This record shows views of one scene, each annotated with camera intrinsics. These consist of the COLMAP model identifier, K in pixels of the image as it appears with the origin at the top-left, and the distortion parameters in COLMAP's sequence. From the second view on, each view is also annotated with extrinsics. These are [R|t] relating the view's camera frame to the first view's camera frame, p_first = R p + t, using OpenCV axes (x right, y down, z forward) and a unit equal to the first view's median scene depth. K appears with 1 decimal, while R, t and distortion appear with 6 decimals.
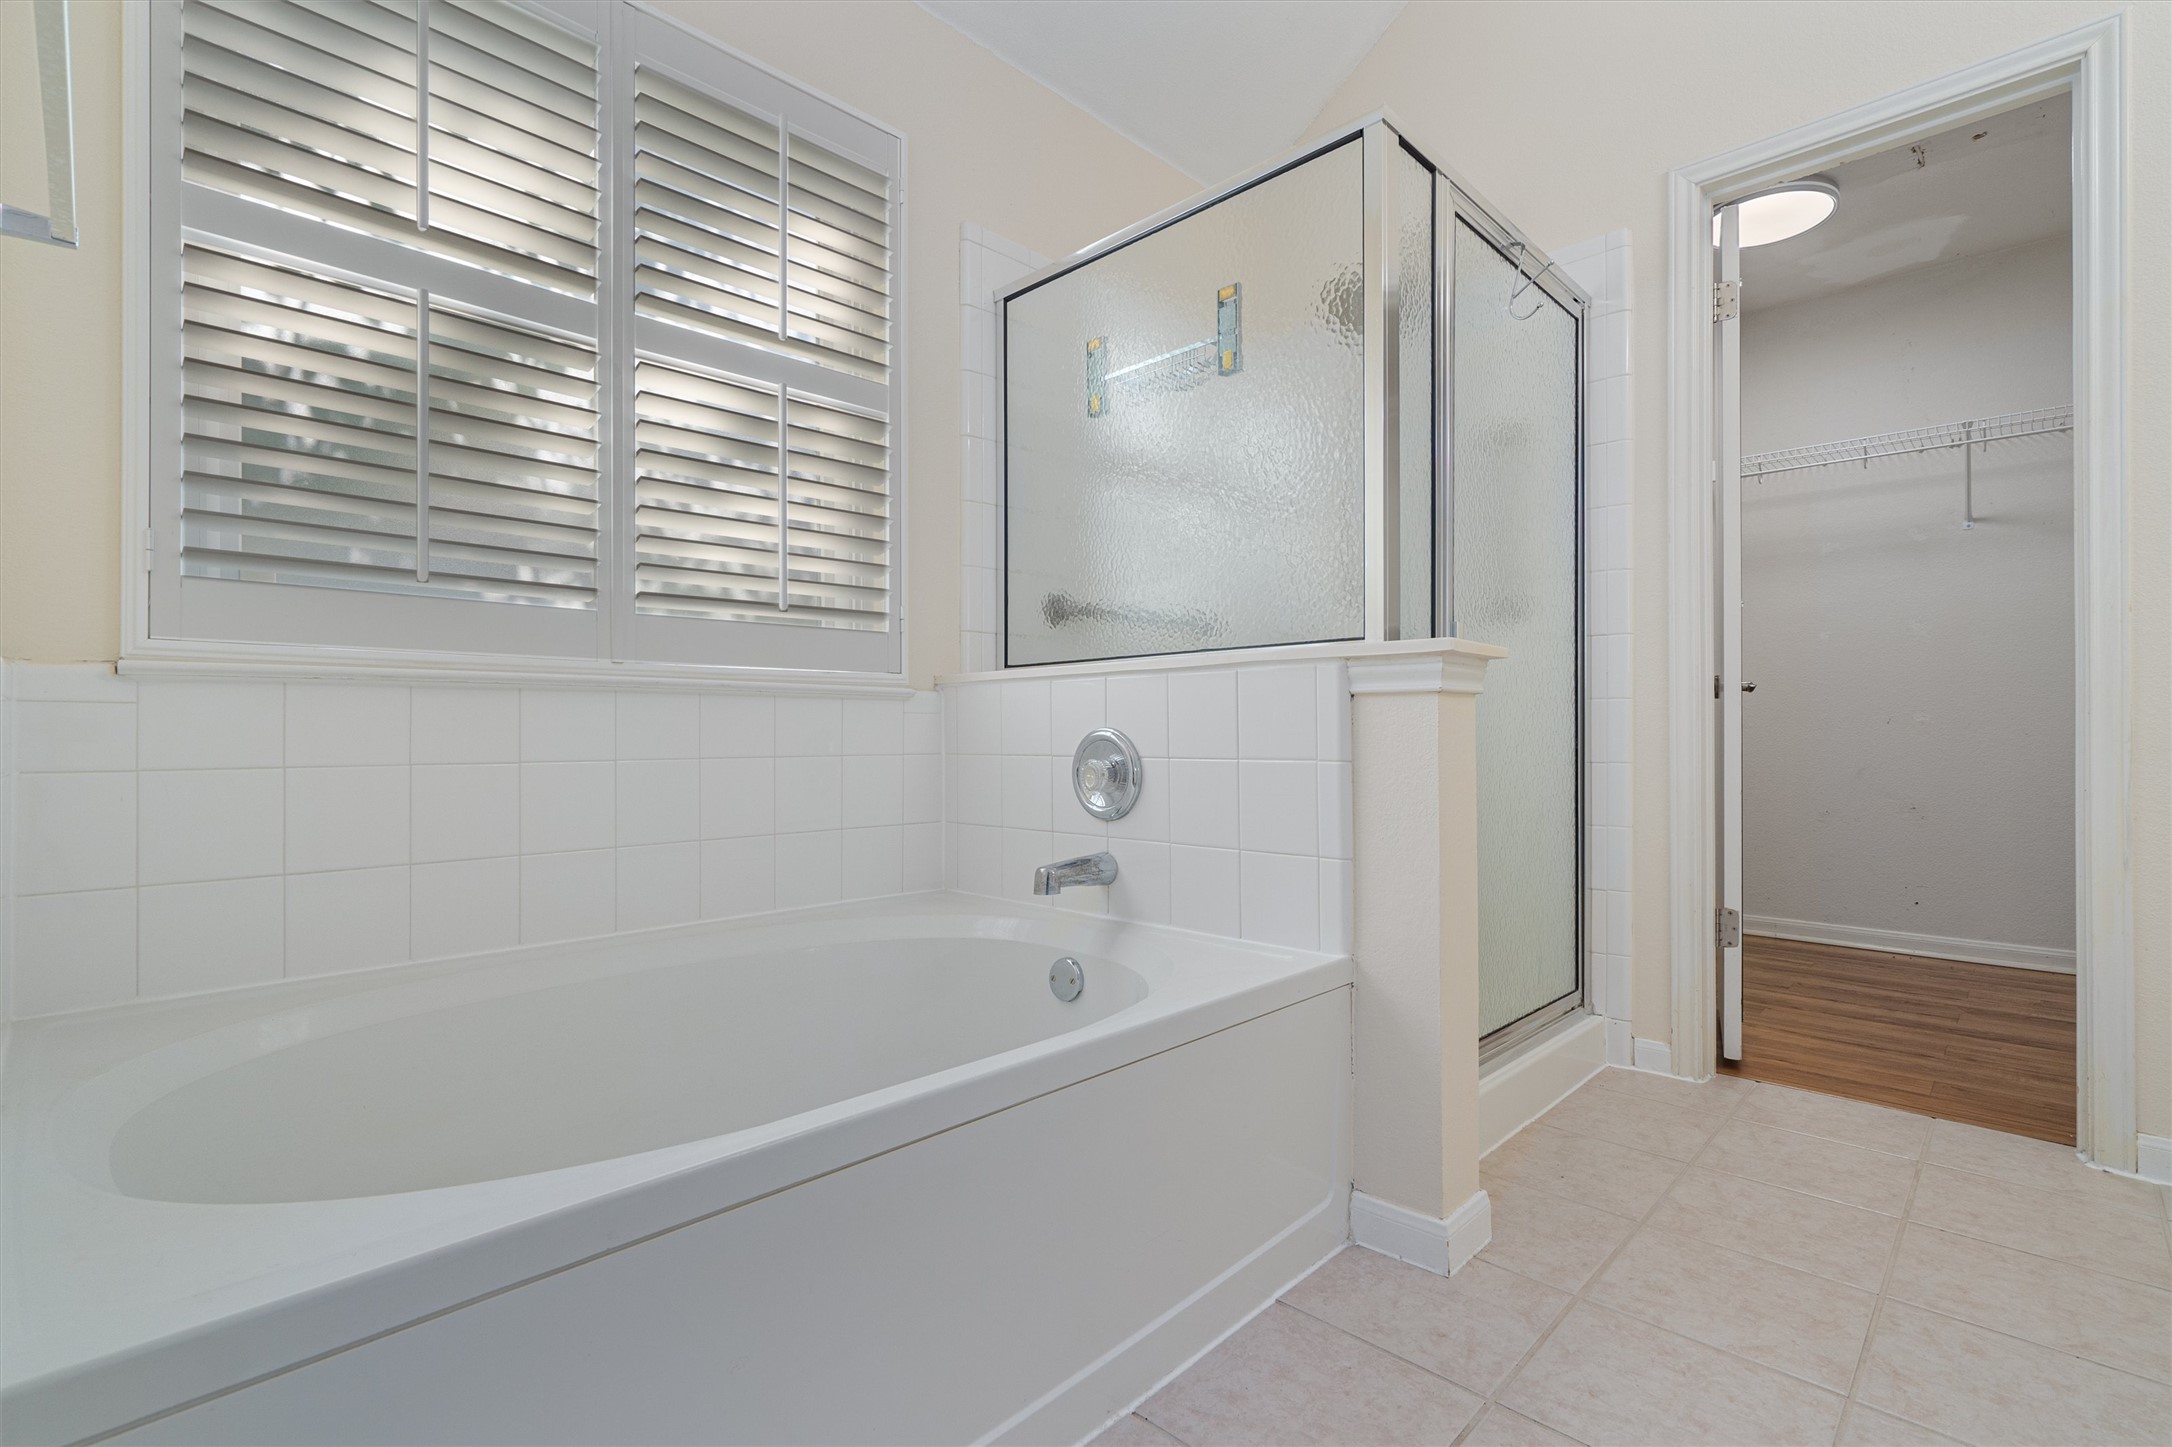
lens RADIAL K [[1001.6, 0, 1081.4], [0, 1001.6, 726.1], [0, 0, 1]] dist [0.001509, 0.000842]
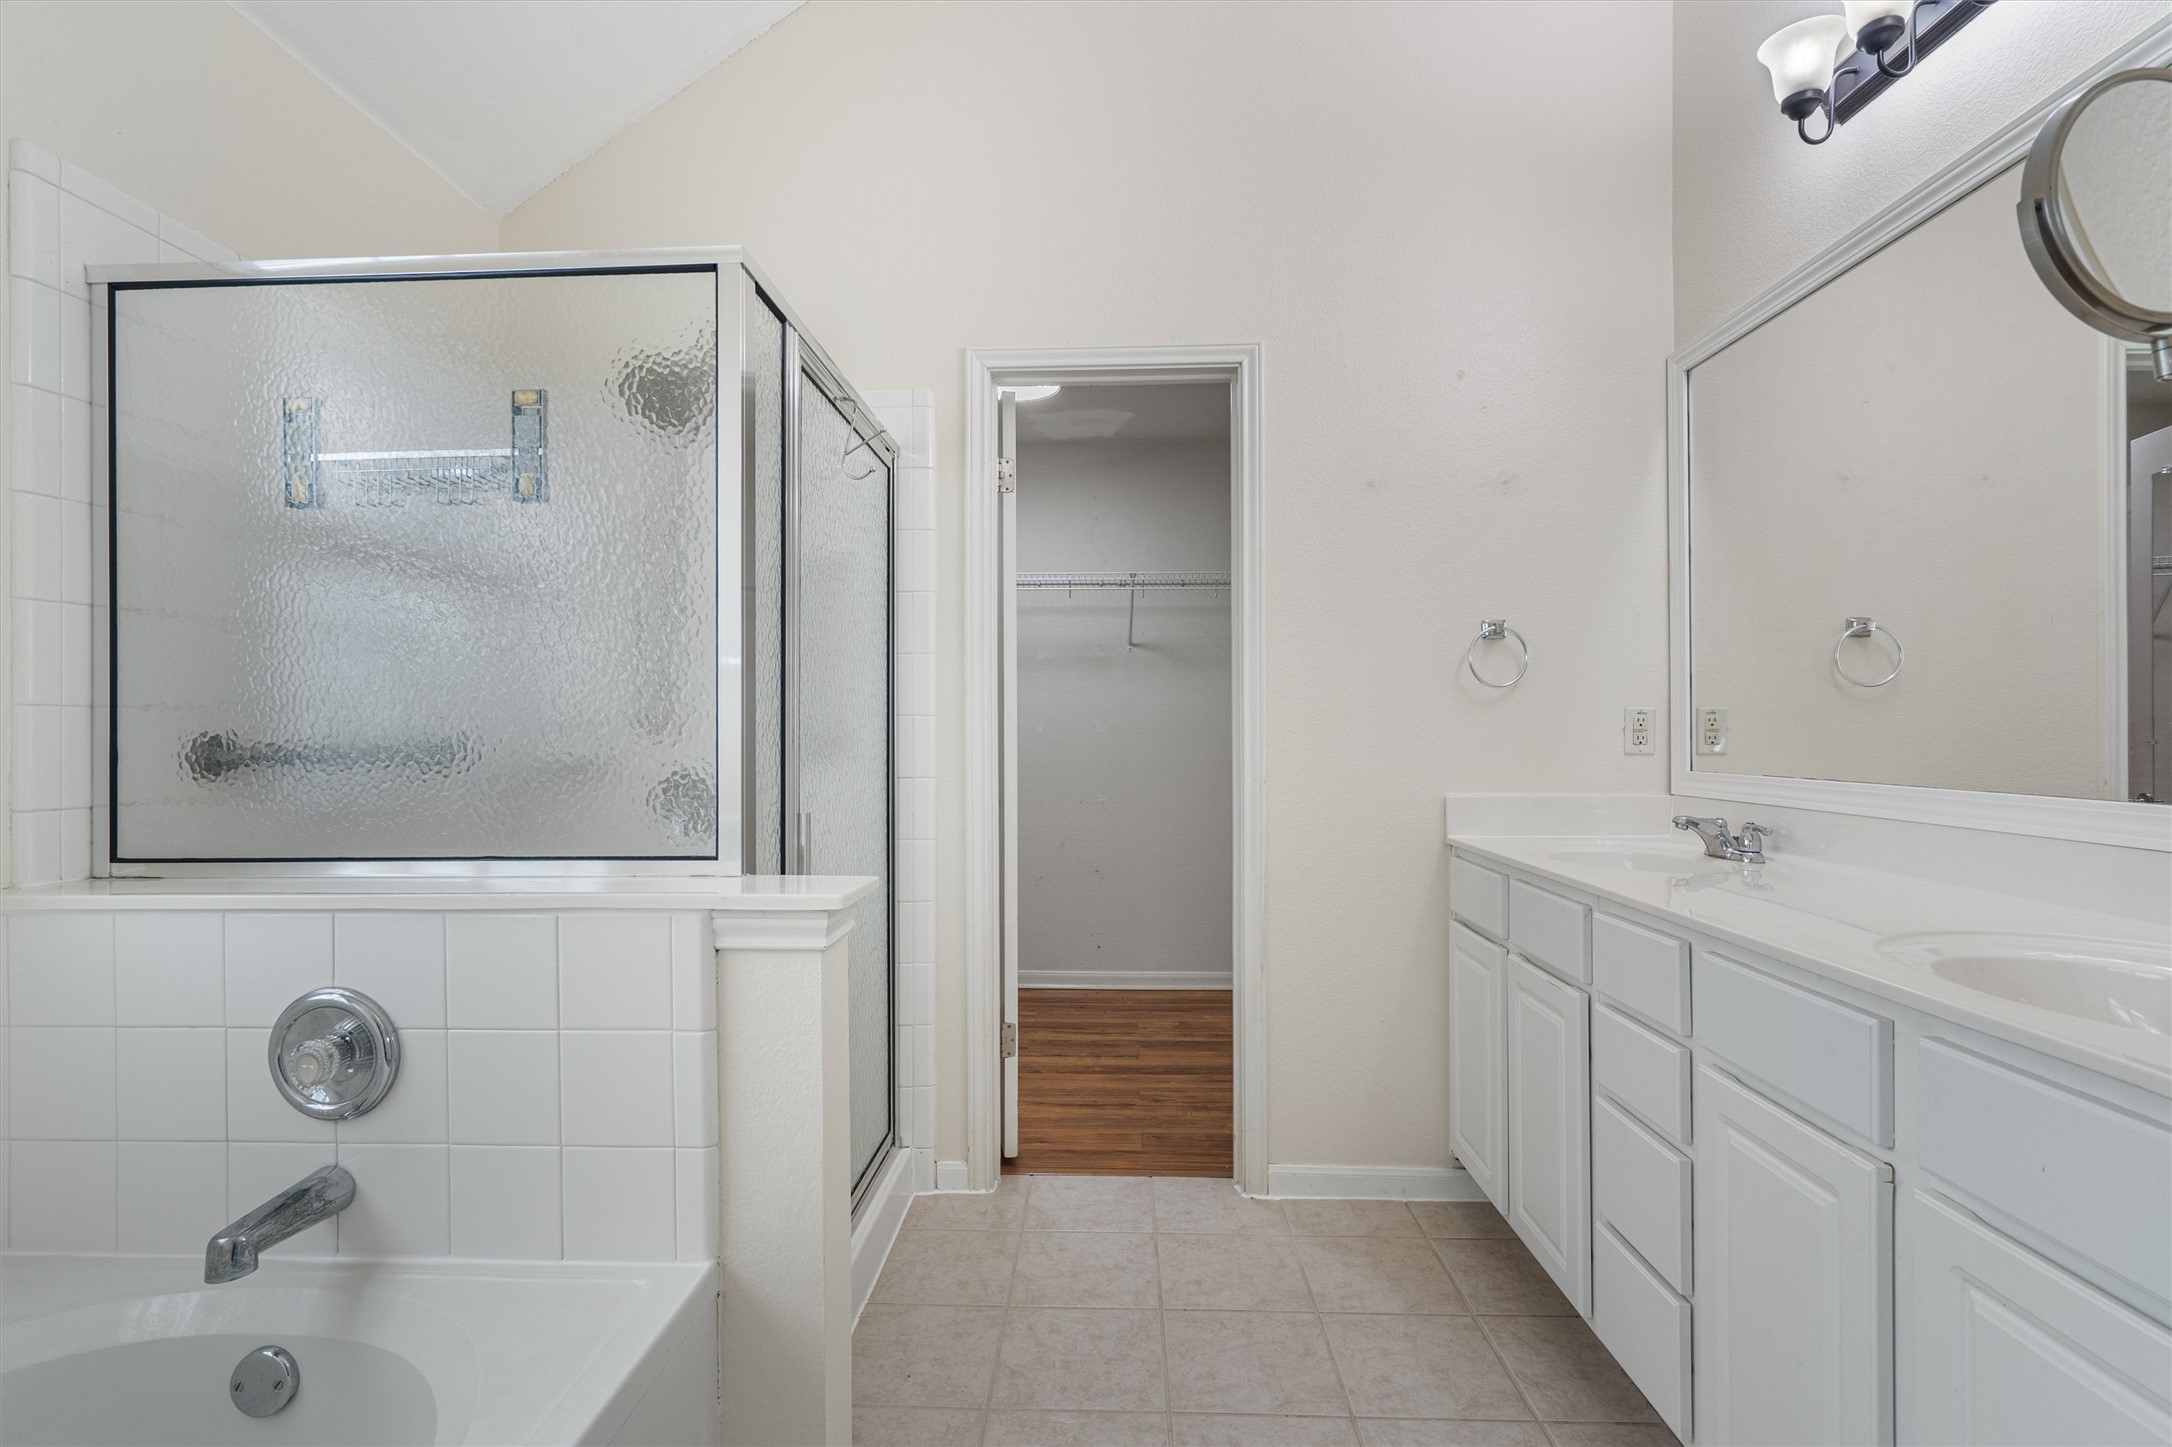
lens RADIAL K [[1021.2, 0, 1081.4], [0, 1021.2, 726.8], [0, 0, 1]] dist [-0.011709, 0.007091]
pose [[0.743426, 0.000174, 0.668819, -0.053745], [-0.000151, 1.000000, -0.000092, -0.155716], [-0.668819, -0.000032, 0.743426, 0.112592]]
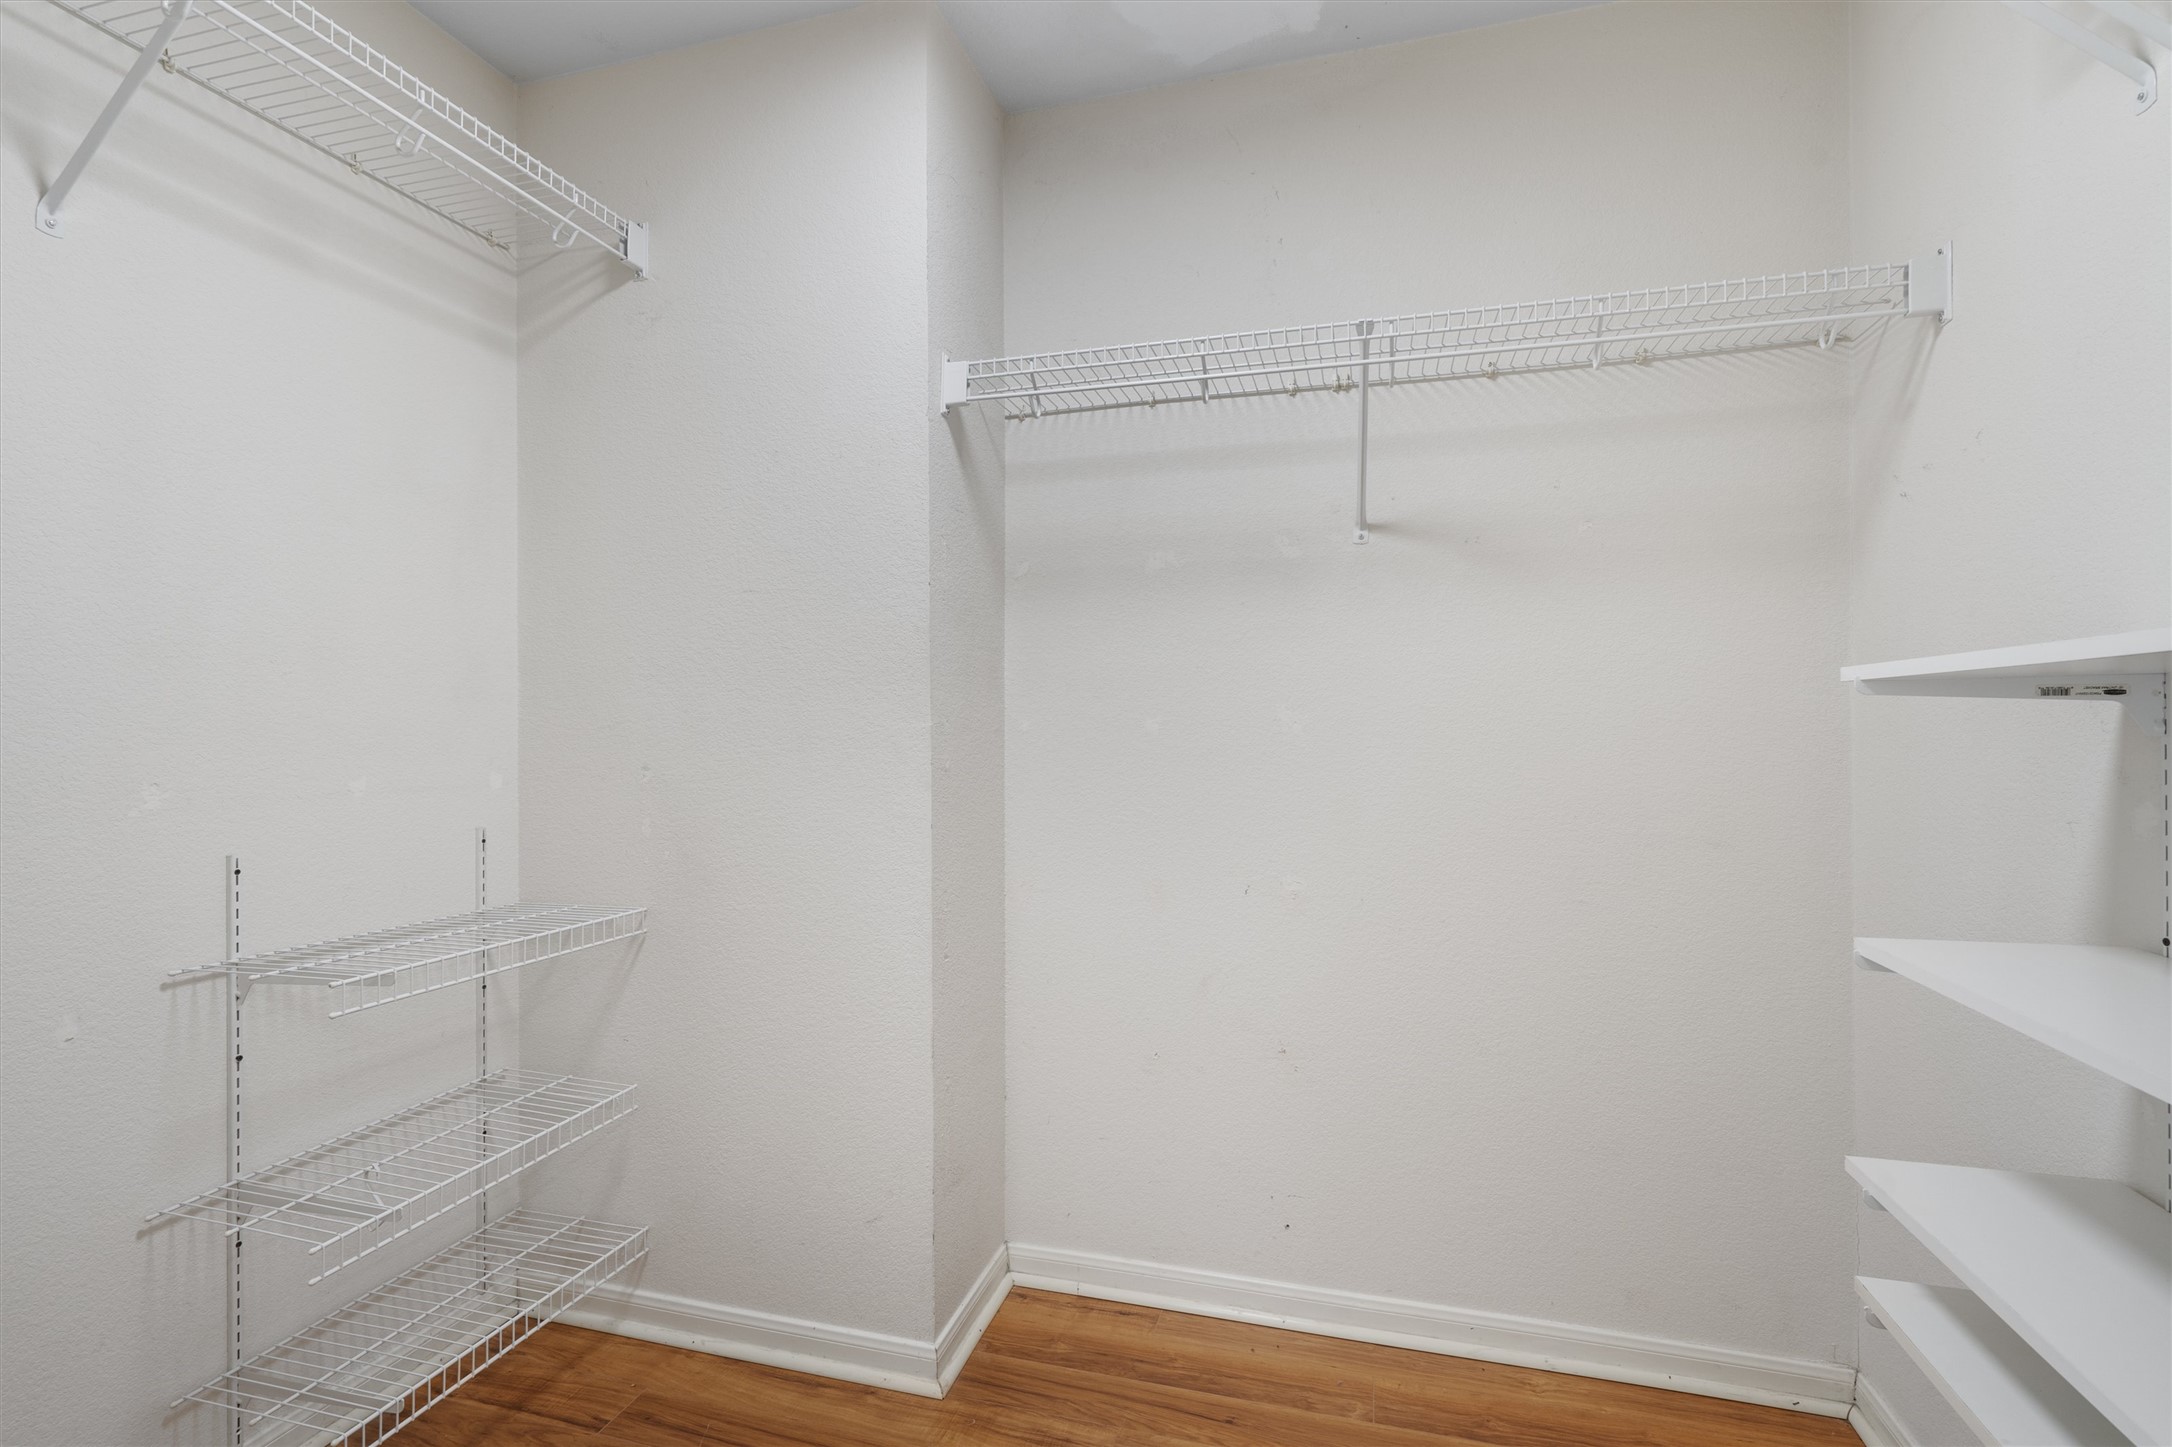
lens RADIAL K [[1021.2, 0, 1081.4], [0, 1021.2, 726.8], [0, 0, 1]] dist [-0.011709, 0.007091]
pose [[0.881600, -0.001305, 0.471995, 0.761918], [0.000725, 0.999999, 0.001410, -0.151955], [-0.471997, -0.000900, 0.881600, 0.909660]]
